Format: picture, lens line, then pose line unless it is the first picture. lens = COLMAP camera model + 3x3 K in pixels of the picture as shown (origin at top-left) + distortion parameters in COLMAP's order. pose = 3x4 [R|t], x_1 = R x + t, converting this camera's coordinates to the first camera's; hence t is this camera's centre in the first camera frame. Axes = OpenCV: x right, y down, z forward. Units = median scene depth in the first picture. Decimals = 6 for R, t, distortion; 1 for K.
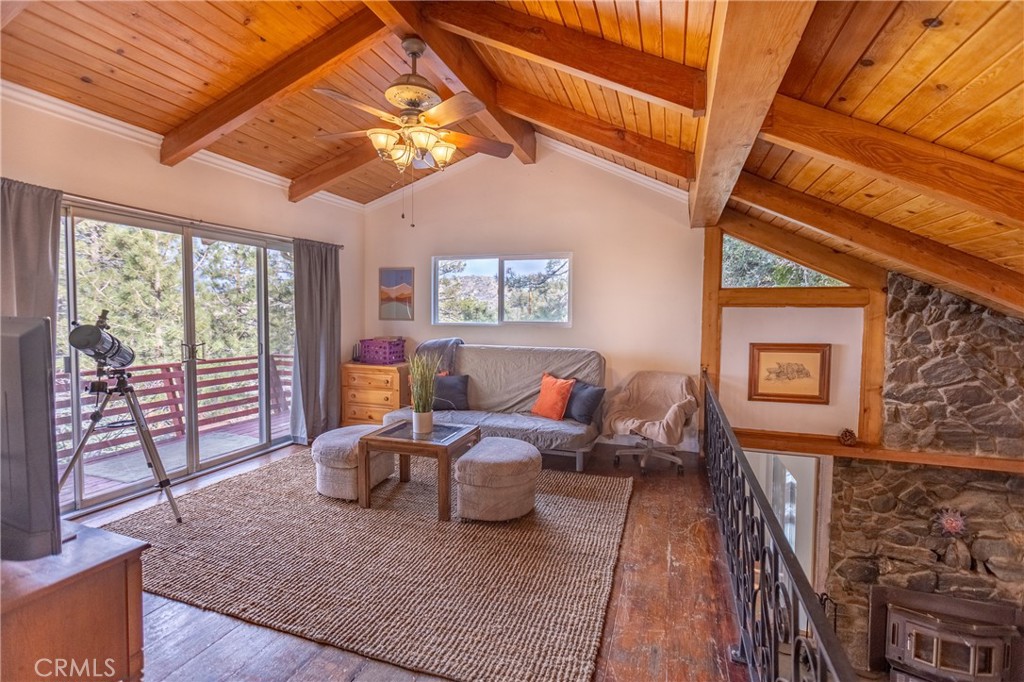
lens RADIAL K [[465.7, 0, 512.0], [0, 465.7, 335.9], [0, 0, 1]] dist [0.001291, 0.000134]
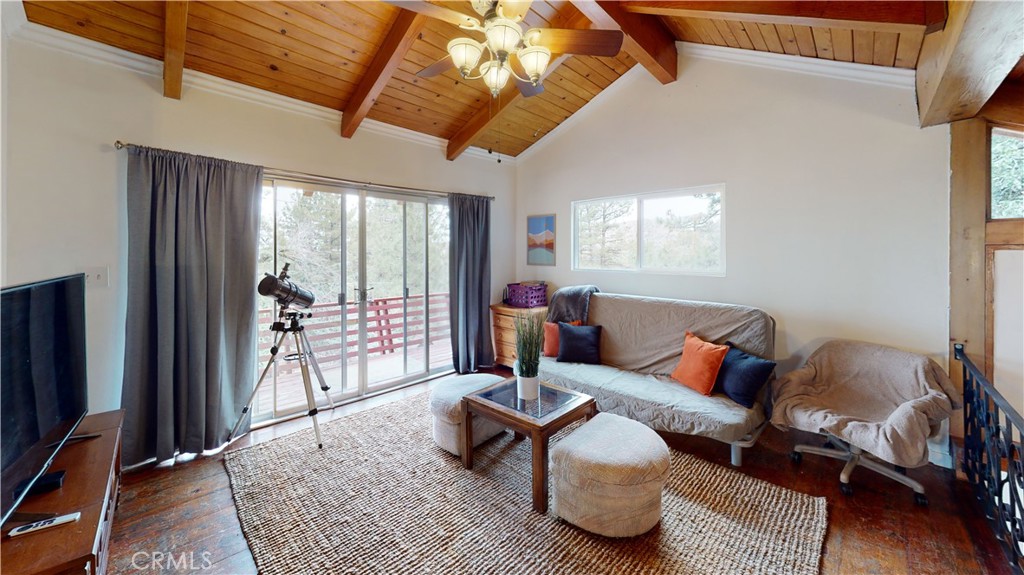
lens RADIAL K [[401.2, 0, 509.5], [0, 401.2, 262.6], [0, 0, 1]] dist [-0.001261, 0.020295]
pose [[0.922808, 0.006949, -0.385197, 0.054398], [-0.022255, 0.999129, -0.035293, -0.011735], [0.384616, 0.041141, 0.922159, 0.231299]]
